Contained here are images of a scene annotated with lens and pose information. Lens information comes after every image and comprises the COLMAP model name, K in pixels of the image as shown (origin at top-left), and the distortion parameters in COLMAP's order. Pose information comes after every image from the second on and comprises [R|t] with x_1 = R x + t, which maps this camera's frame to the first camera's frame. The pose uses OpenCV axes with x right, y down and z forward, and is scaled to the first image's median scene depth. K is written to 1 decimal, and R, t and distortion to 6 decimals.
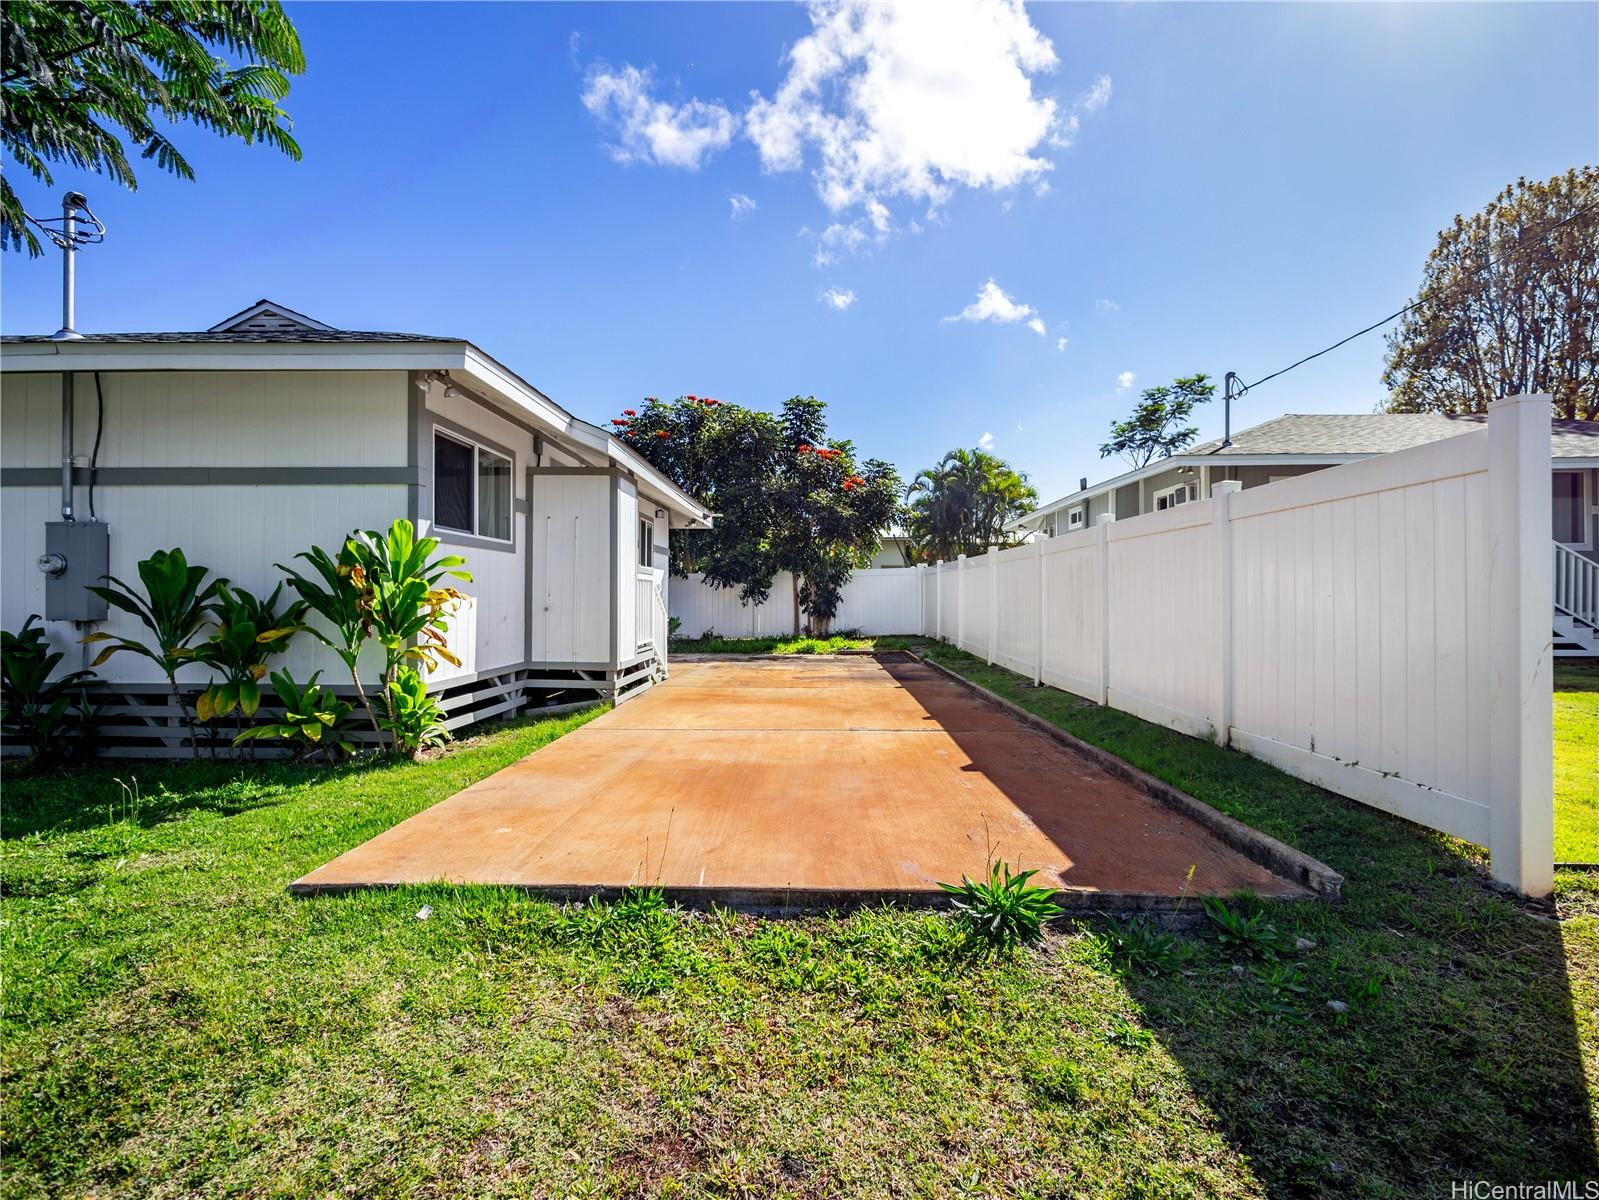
lens RADIAL K [[688.5, 0, 799.5], [0, 688.5, 600.0], [0, 0, 1]] dist [-0.006273, 0.000941]
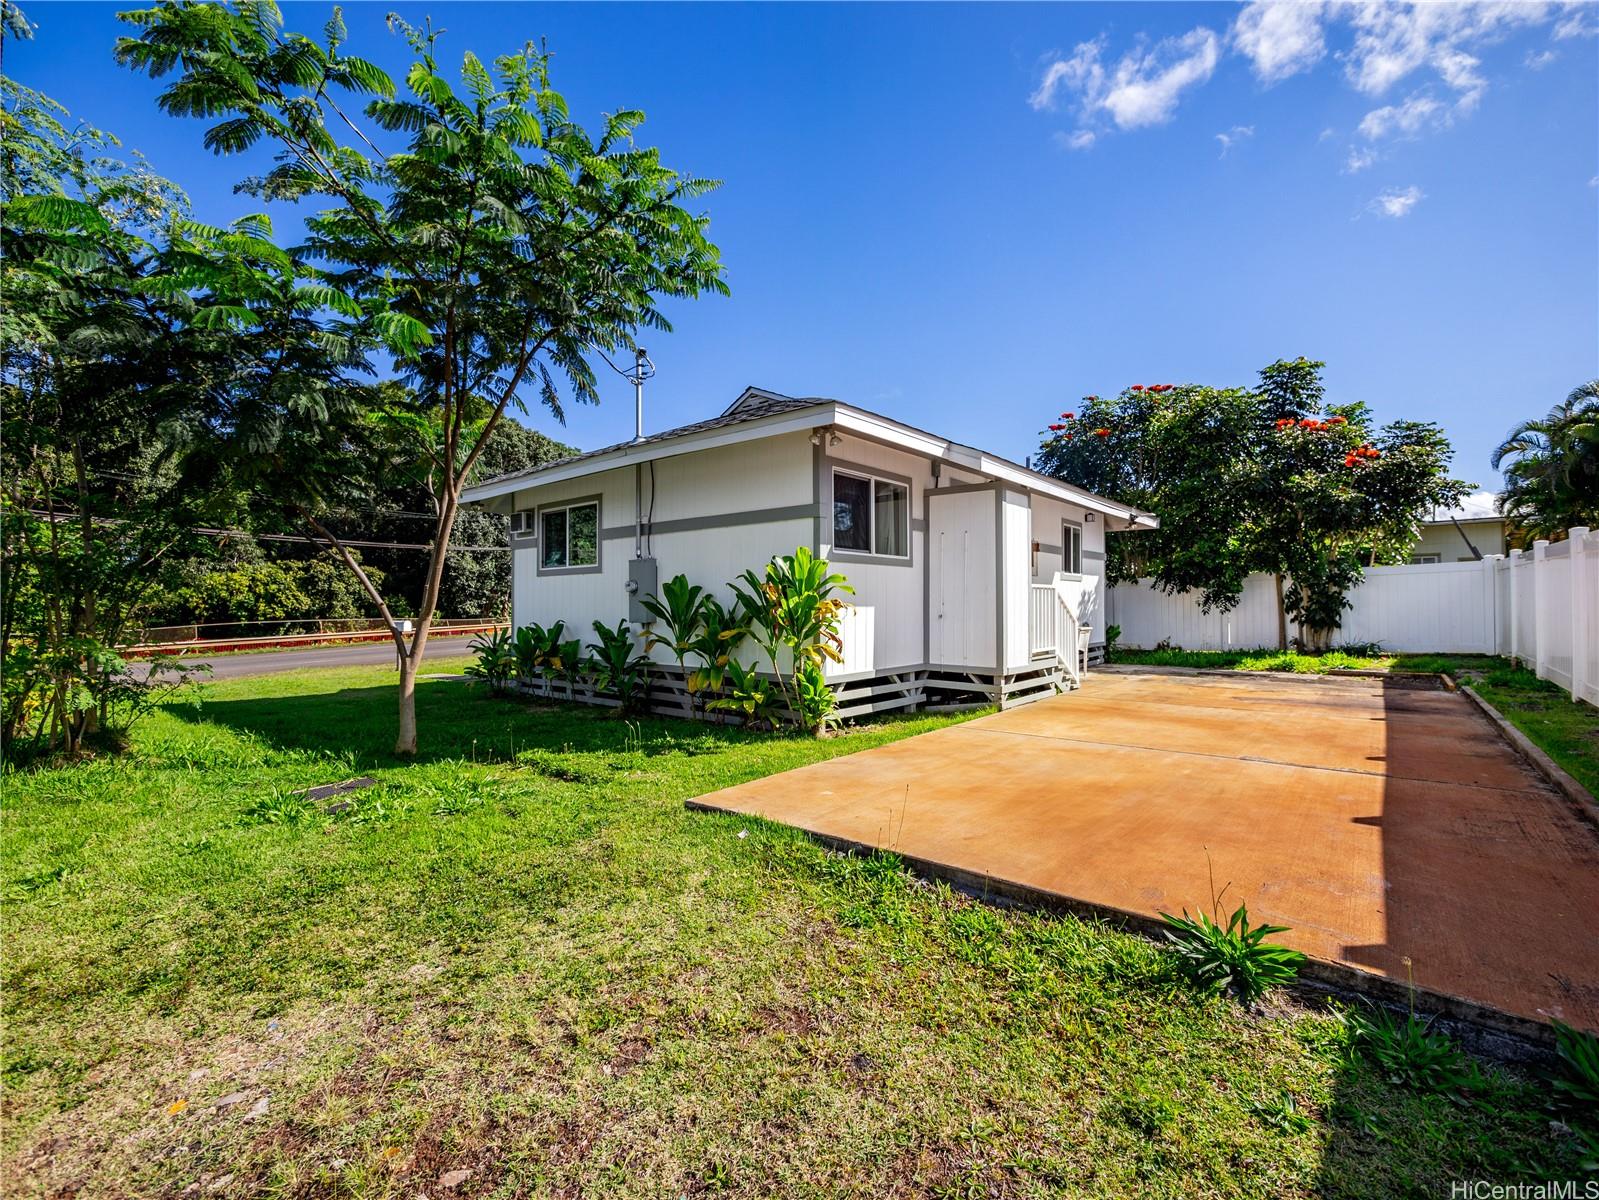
lens RADIAL K [[688.5, 0, 799.5], [0, 688.5, 600.0], [0, 0, 1]] dist [-0.006273, 0.000941]
pose [[0.792799, -0.009808, -0.609404, 0.182767], [0.003632, 0.999929, -0.011368, -0.002260], [0.609472, 0.006799, 0.792778, -0.020213]]
